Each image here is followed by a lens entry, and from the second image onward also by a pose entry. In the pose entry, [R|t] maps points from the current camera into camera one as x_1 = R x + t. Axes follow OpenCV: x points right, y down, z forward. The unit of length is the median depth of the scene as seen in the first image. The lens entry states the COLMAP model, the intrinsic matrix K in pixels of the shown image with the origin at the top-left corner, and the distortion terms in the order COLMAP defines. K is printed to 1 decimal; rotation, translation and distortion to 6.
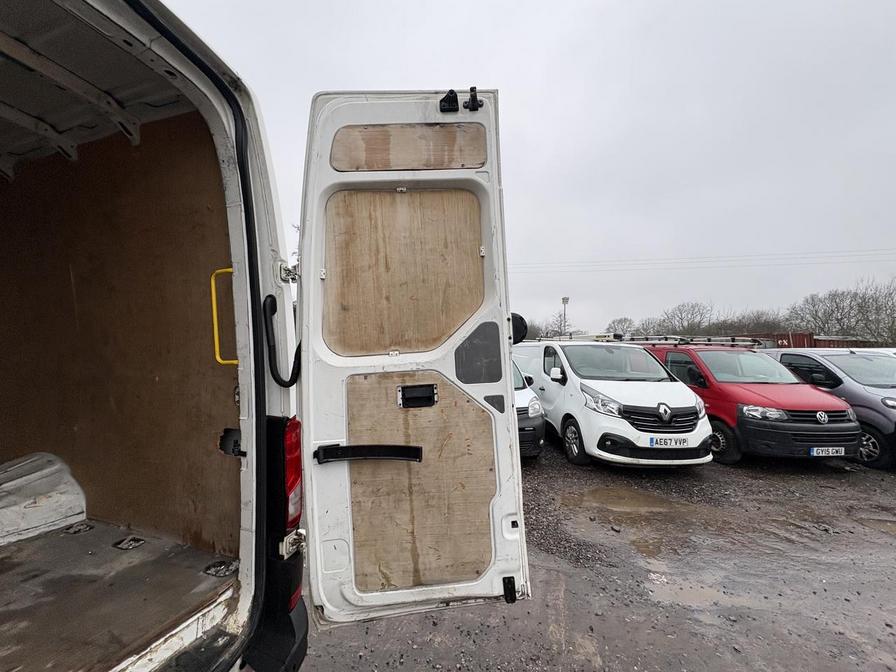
lens RADIAL K [[355.6, 0, 448.6], [0, 355.6, 336.8], [0, 0, 1]] dist [-0.000279, -0.000063]
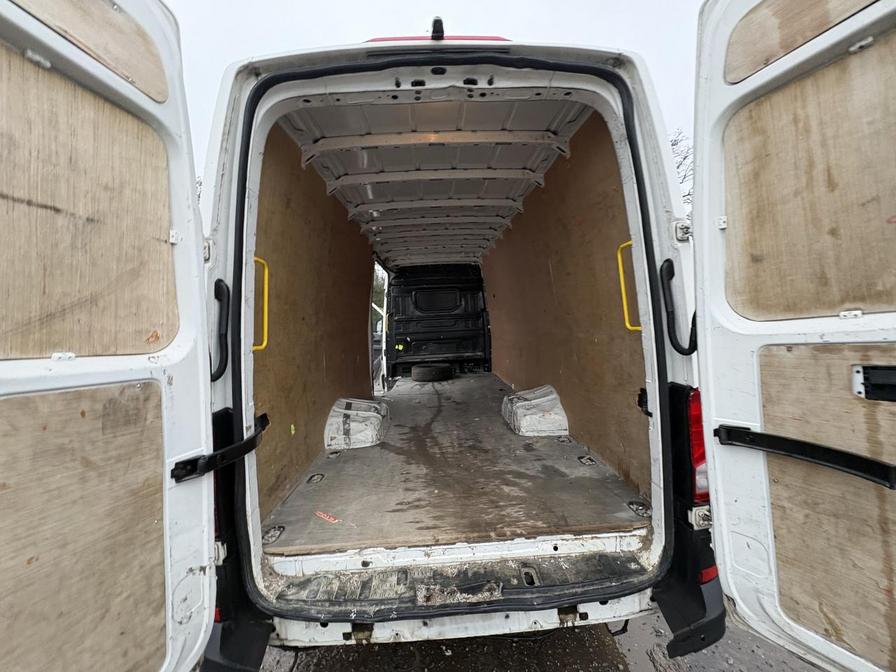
lens RADIAL K [[355.6, 0, 448.3], [0, 355.6, 337.1], [0, 0, 1]] dist [-0.000279, -0.000063]
pose [[0.372983, 0.019103, -0.927641, 0.182701], [0.094088, 0.993856, 0.058297, -0.019777], [0.923055, -0.109023, 0.368894, 0.072271]]
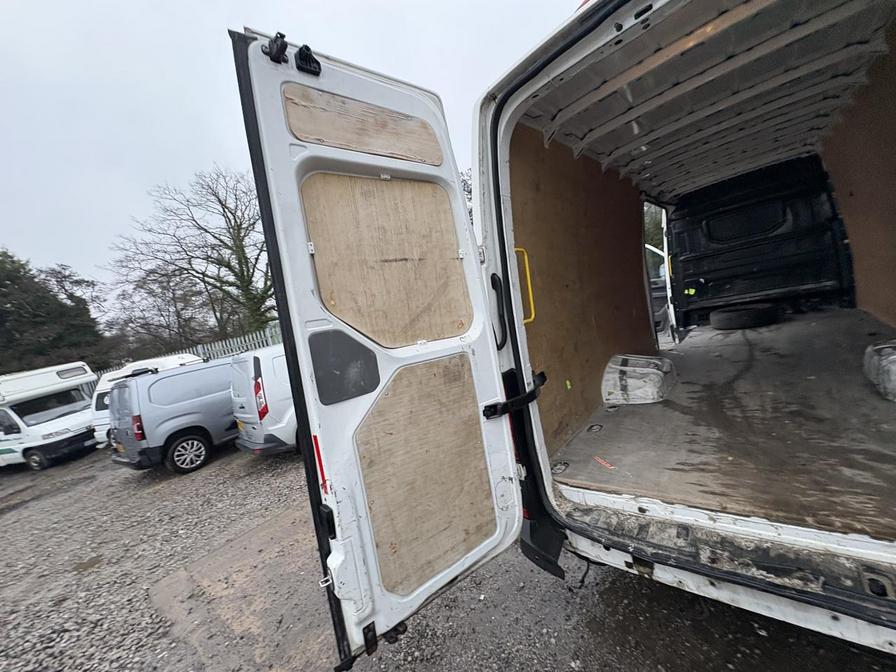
lens RADIAL K [[355.6, 0, 446.1], [0, 355.6, 340.8], [0, 0, 1]] dist [-0.000279, -0.000063]
pose [[-0.365780, 0.149459, -0.918623, 0.318721], [0.256822, 0.964908, 0.054727, -0.057706], [0.894566, -0.215905, -0.391328, 0.164219]]
